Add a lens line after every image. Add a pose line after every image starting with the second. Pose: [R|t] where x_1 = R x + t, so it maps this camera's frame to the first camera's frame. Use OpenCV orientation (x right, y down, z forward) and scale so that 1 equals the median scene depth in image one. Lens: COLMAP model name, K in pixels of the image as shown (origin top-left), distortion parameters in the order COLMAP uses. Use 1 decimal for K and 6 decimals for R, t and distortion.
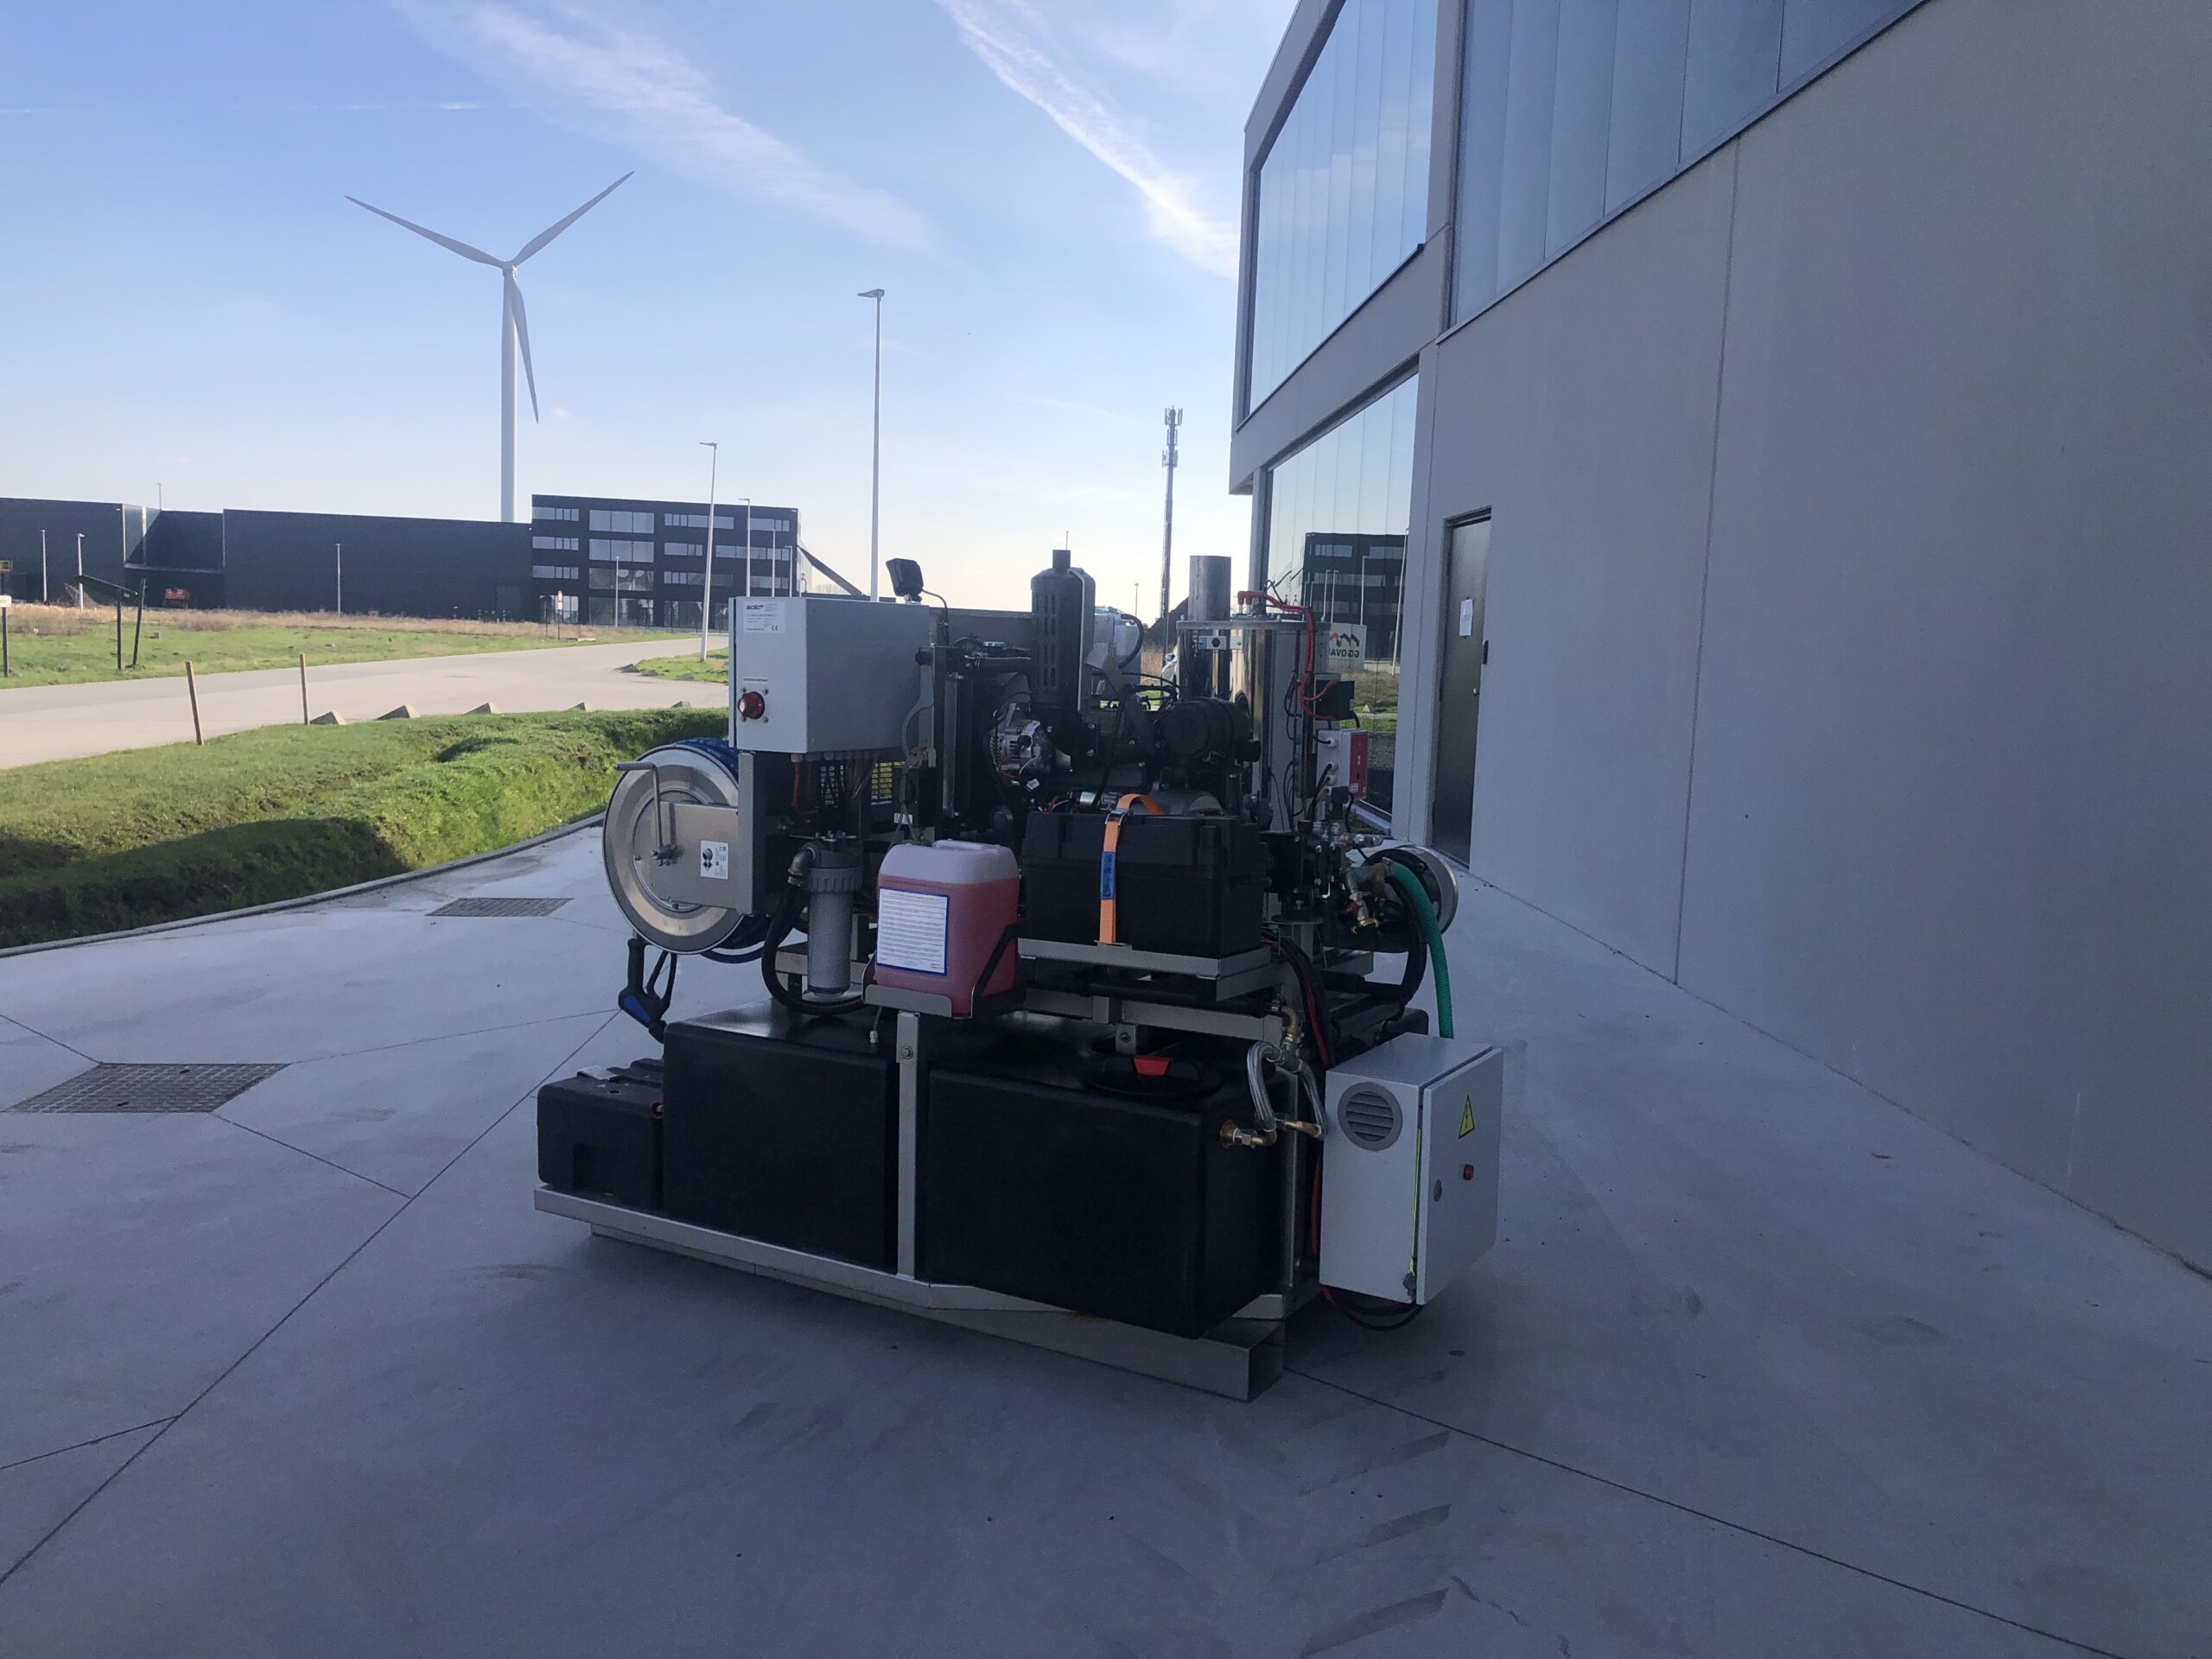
lens RADIAL K [[1831.9, 0, 1100.4], [0, 1831.9, 827.3], [0, 0, 1]] dist [0.016028, 0.010316]
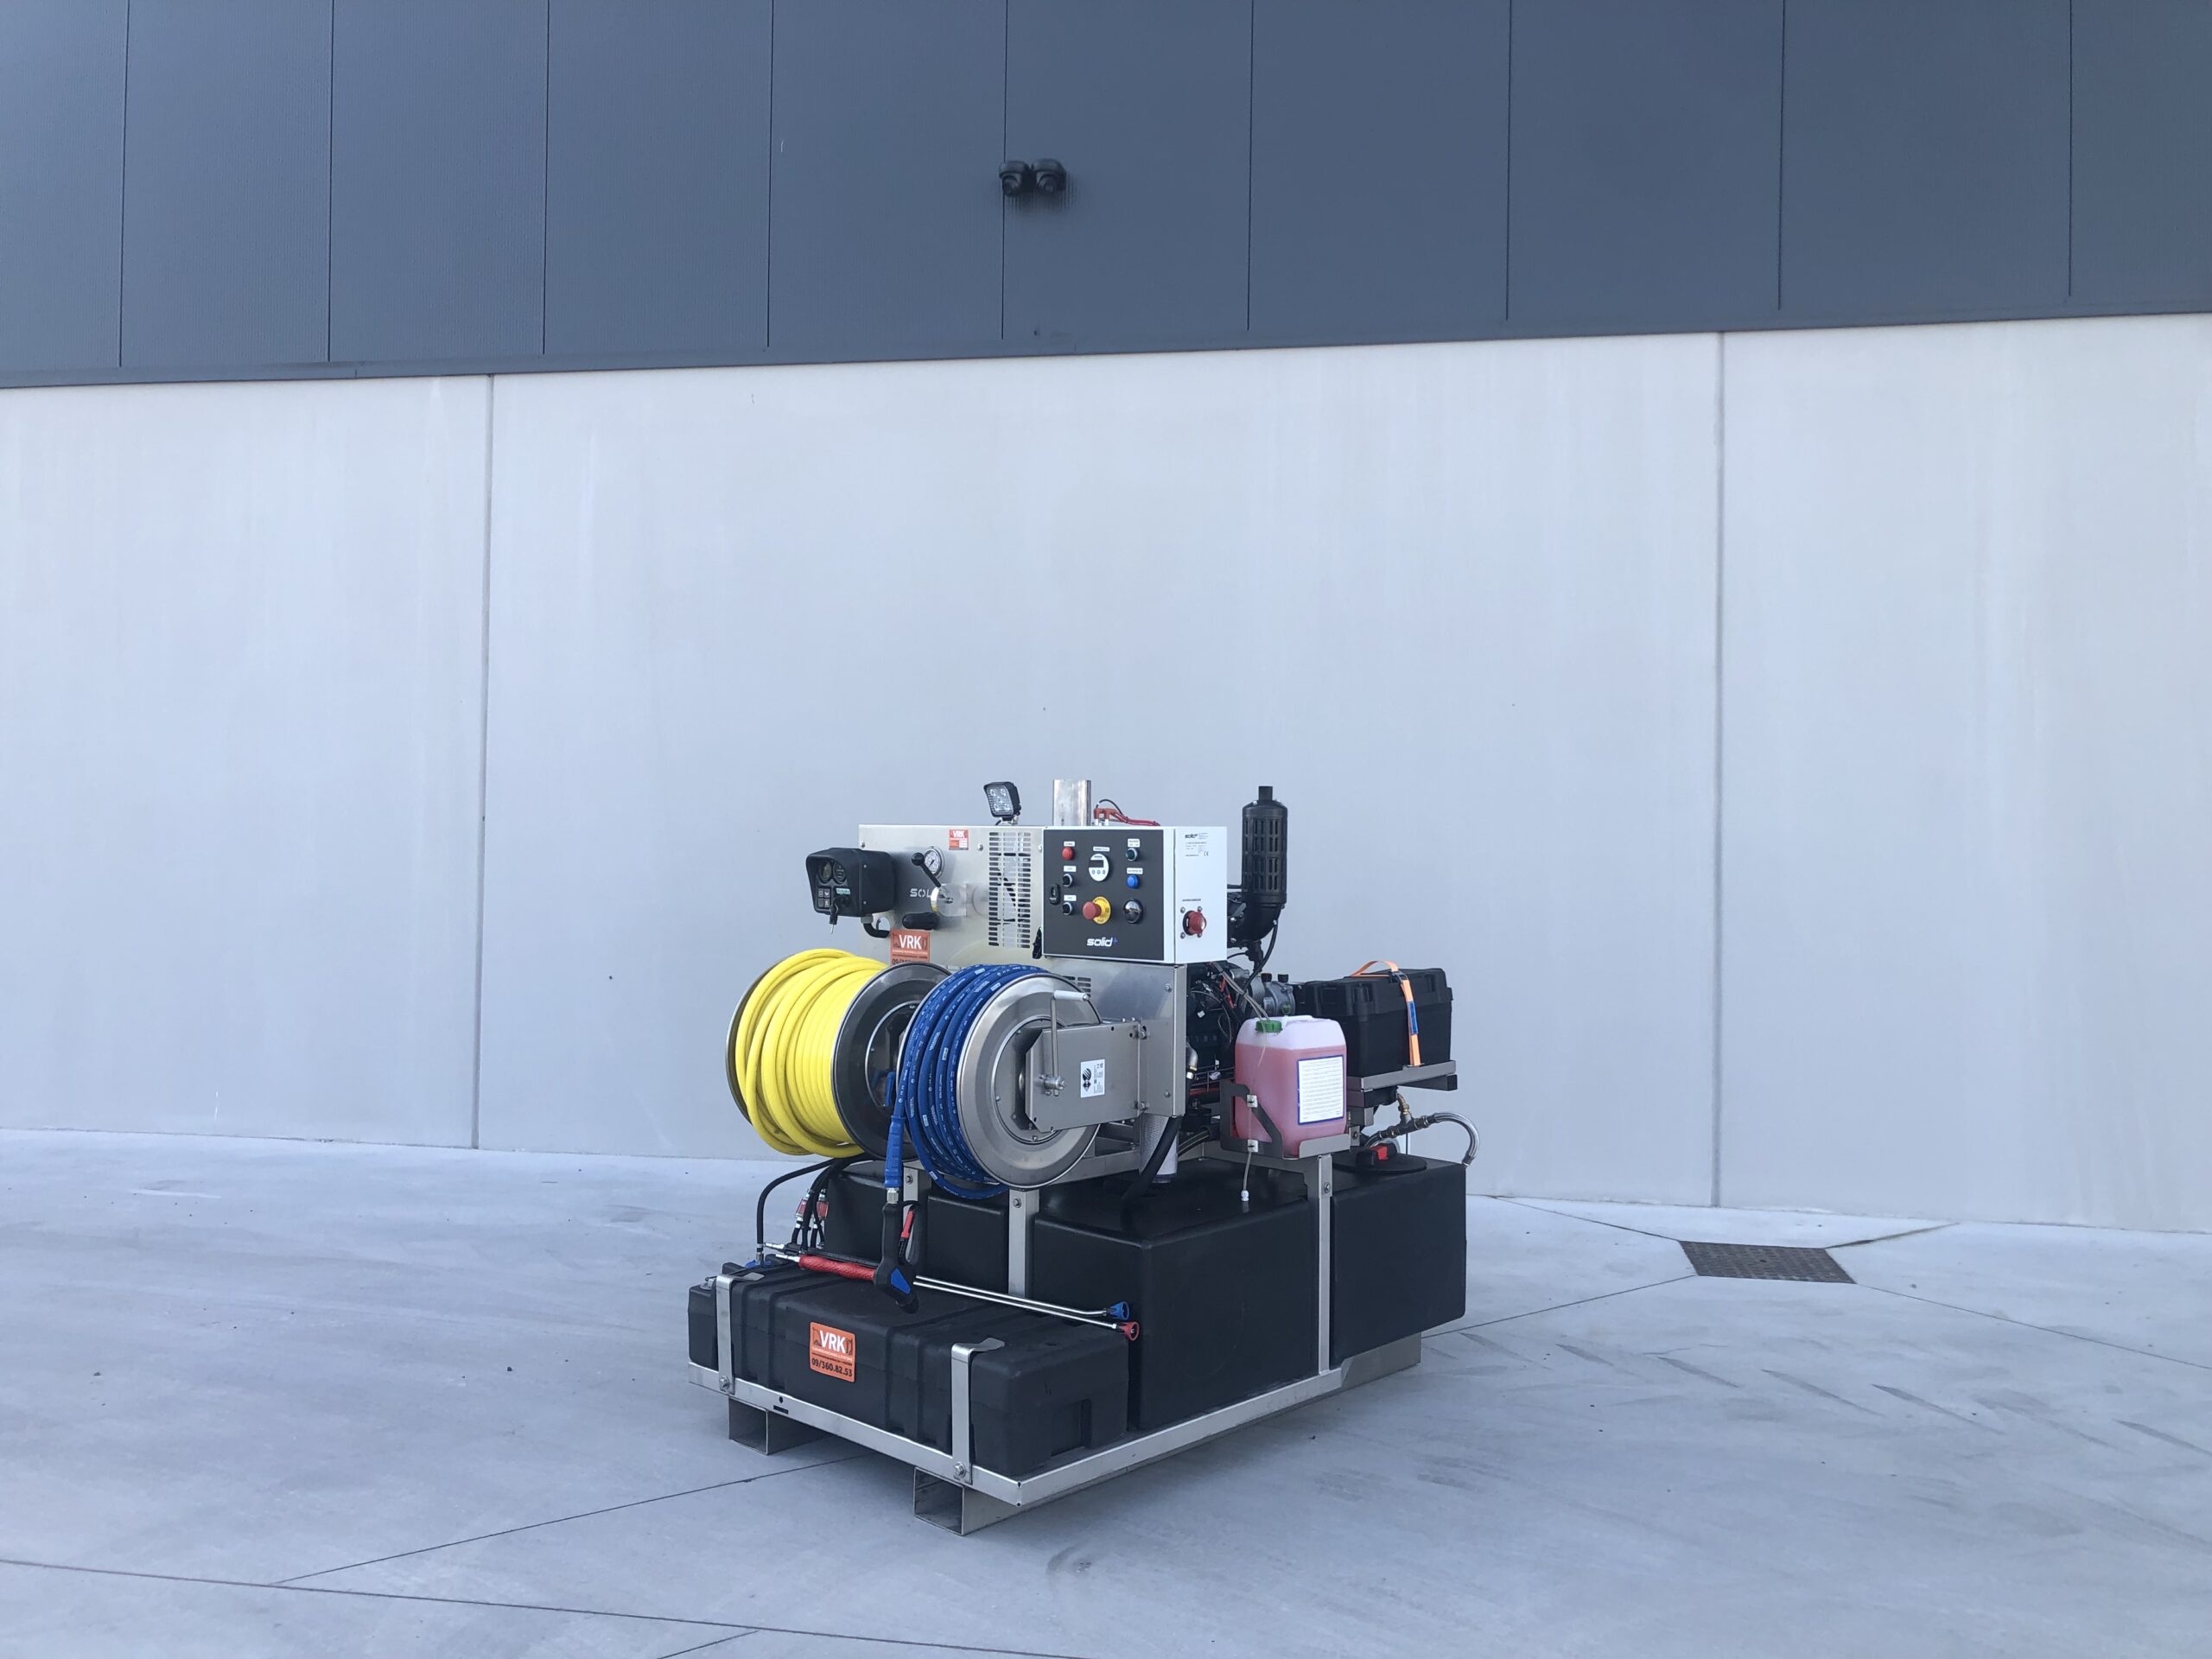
lens RADIAL K [[1831.9, 0, 1112.8], [0, 1831.9, 839.6], [0, 0, 1]] dist [0.016028, 0.010316]
pose [[0.194578, -0.021934, 0.980642, -1.321151], [0.096346, 0.995343, 0.003146, -0.128052], [-0.976144, 0.093869, 0.195786, 0.851433]]
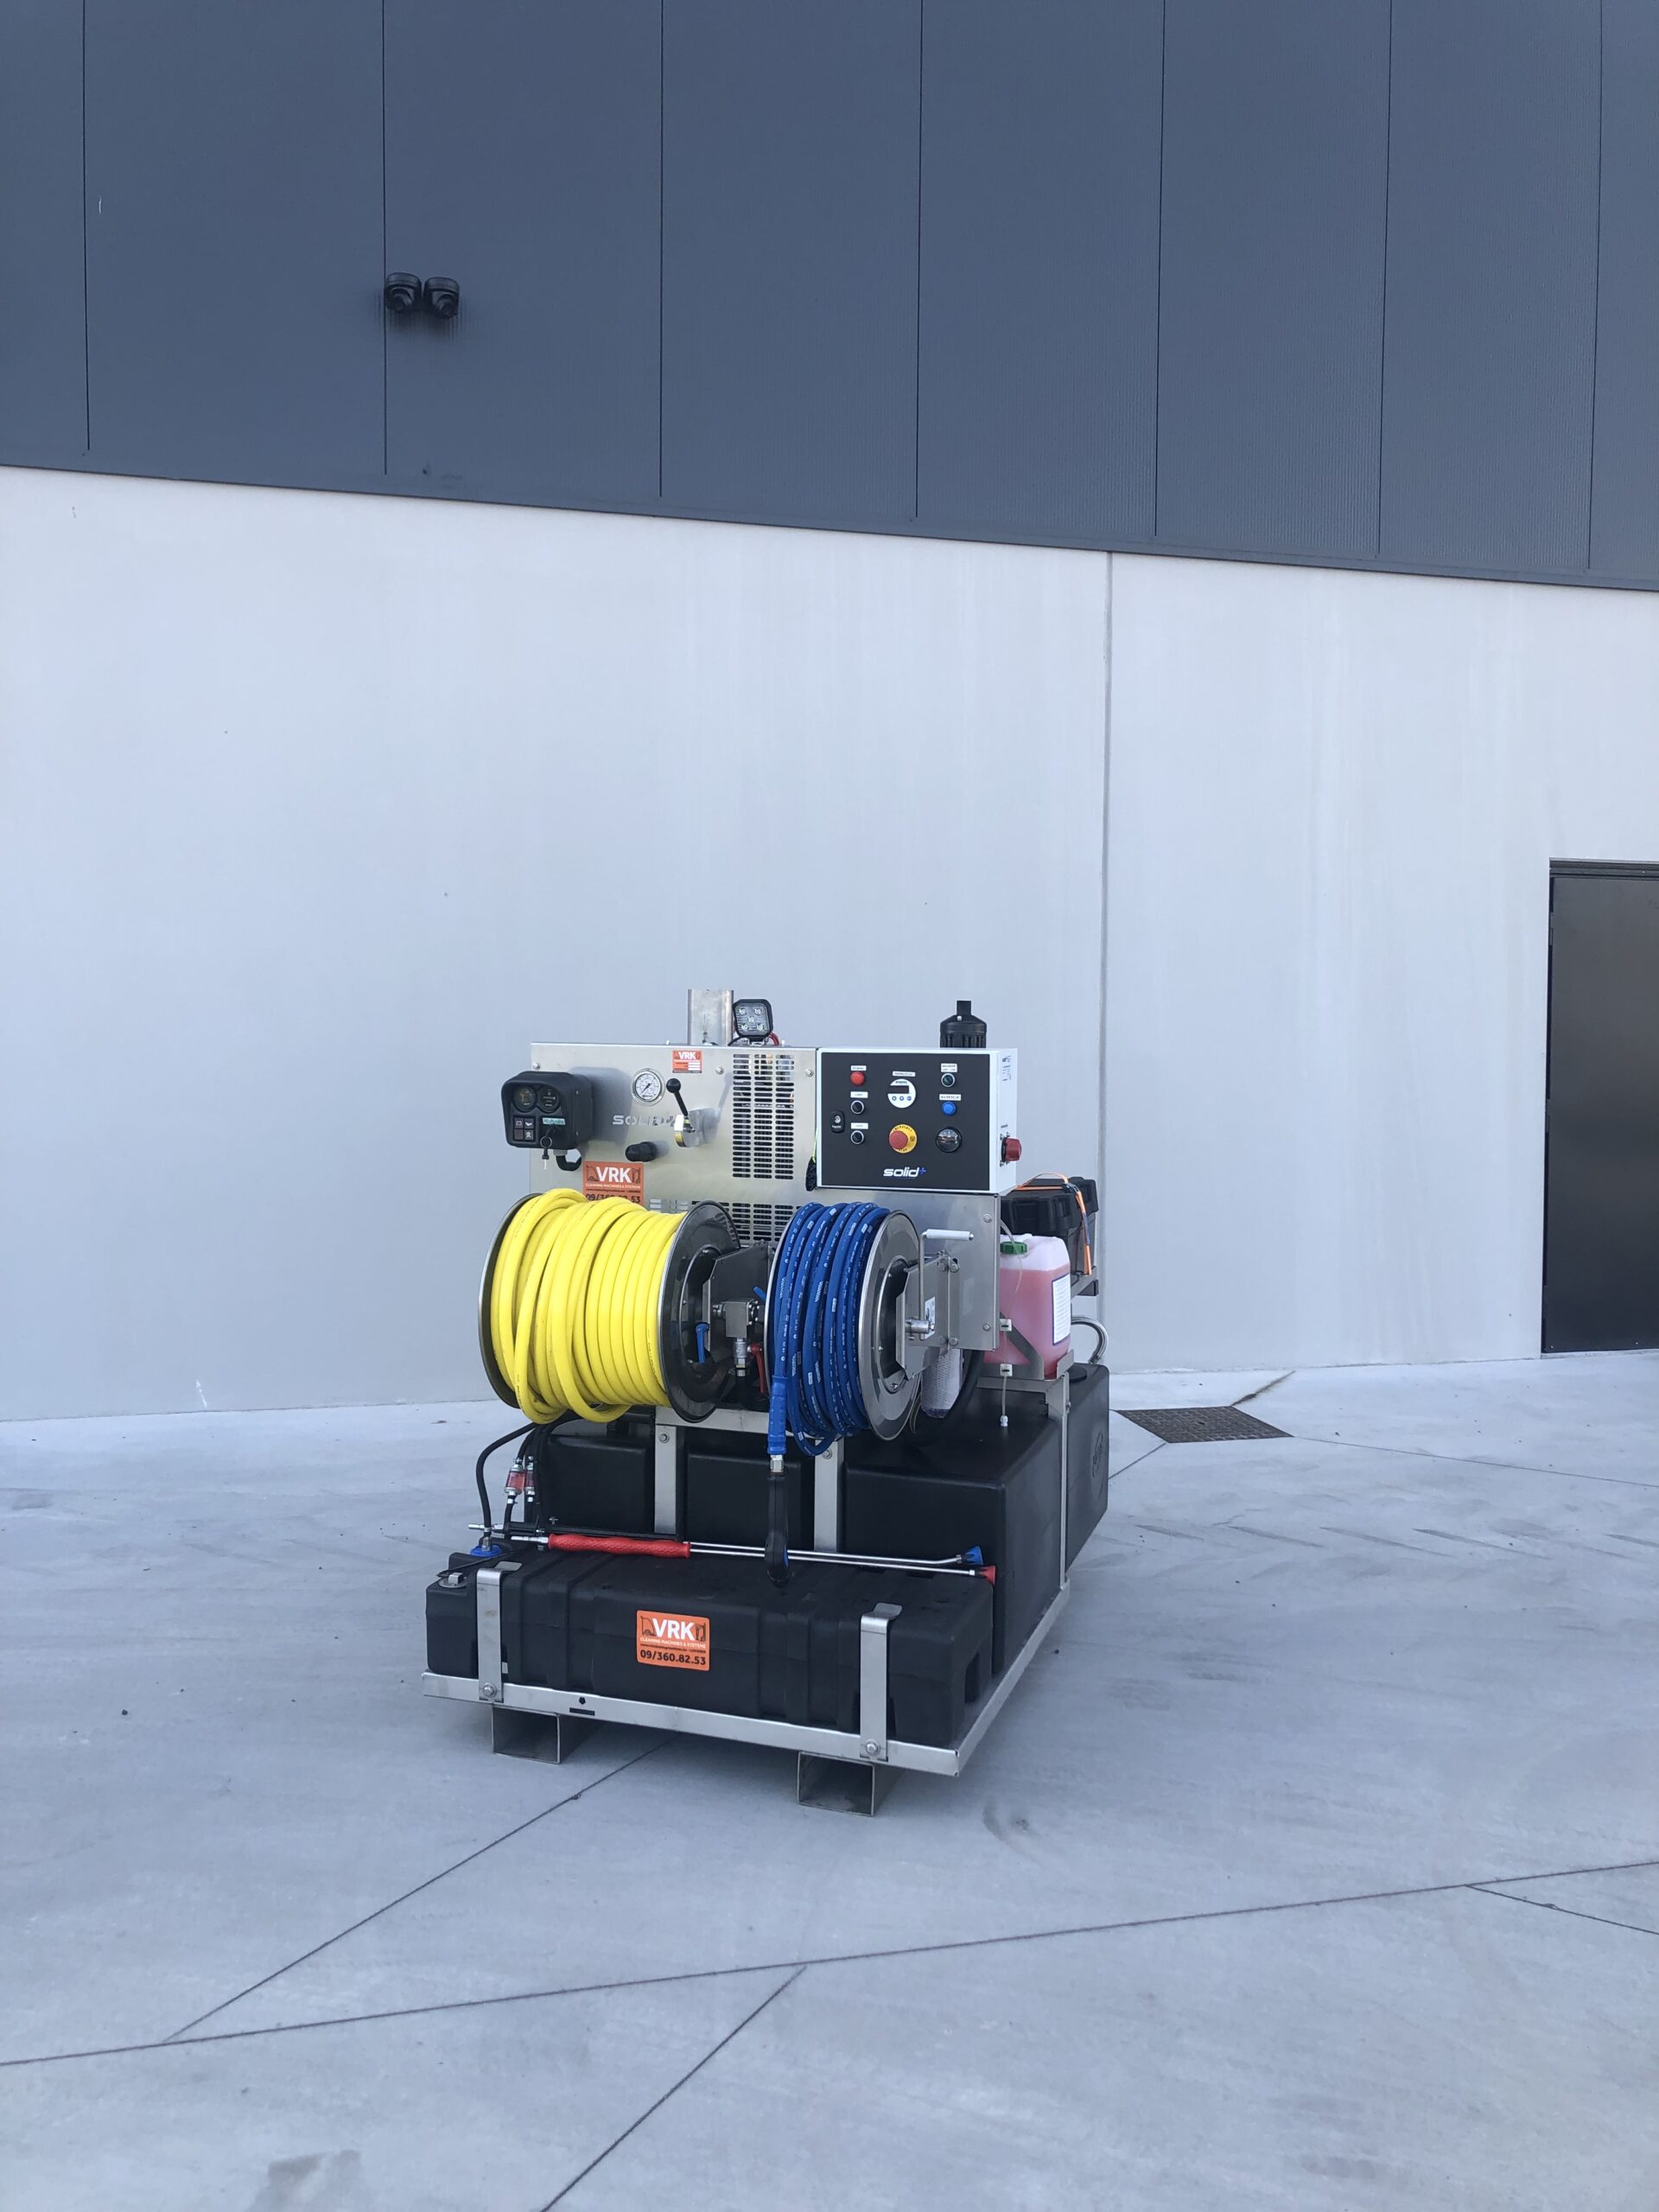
lens RADIAL K [[1831.9, 0, 840.8], [0, 1831.9, 1097.6], [0, 0, 1]] dist [0.016028, 0.010316]
pose [[-0.228146, -0.071642, 0.970987, -1.240641], [0.088776, 0.991604, 0.094022, -0.211639], [-0.969571, 0.107651, -0.219871, 1.365983]]
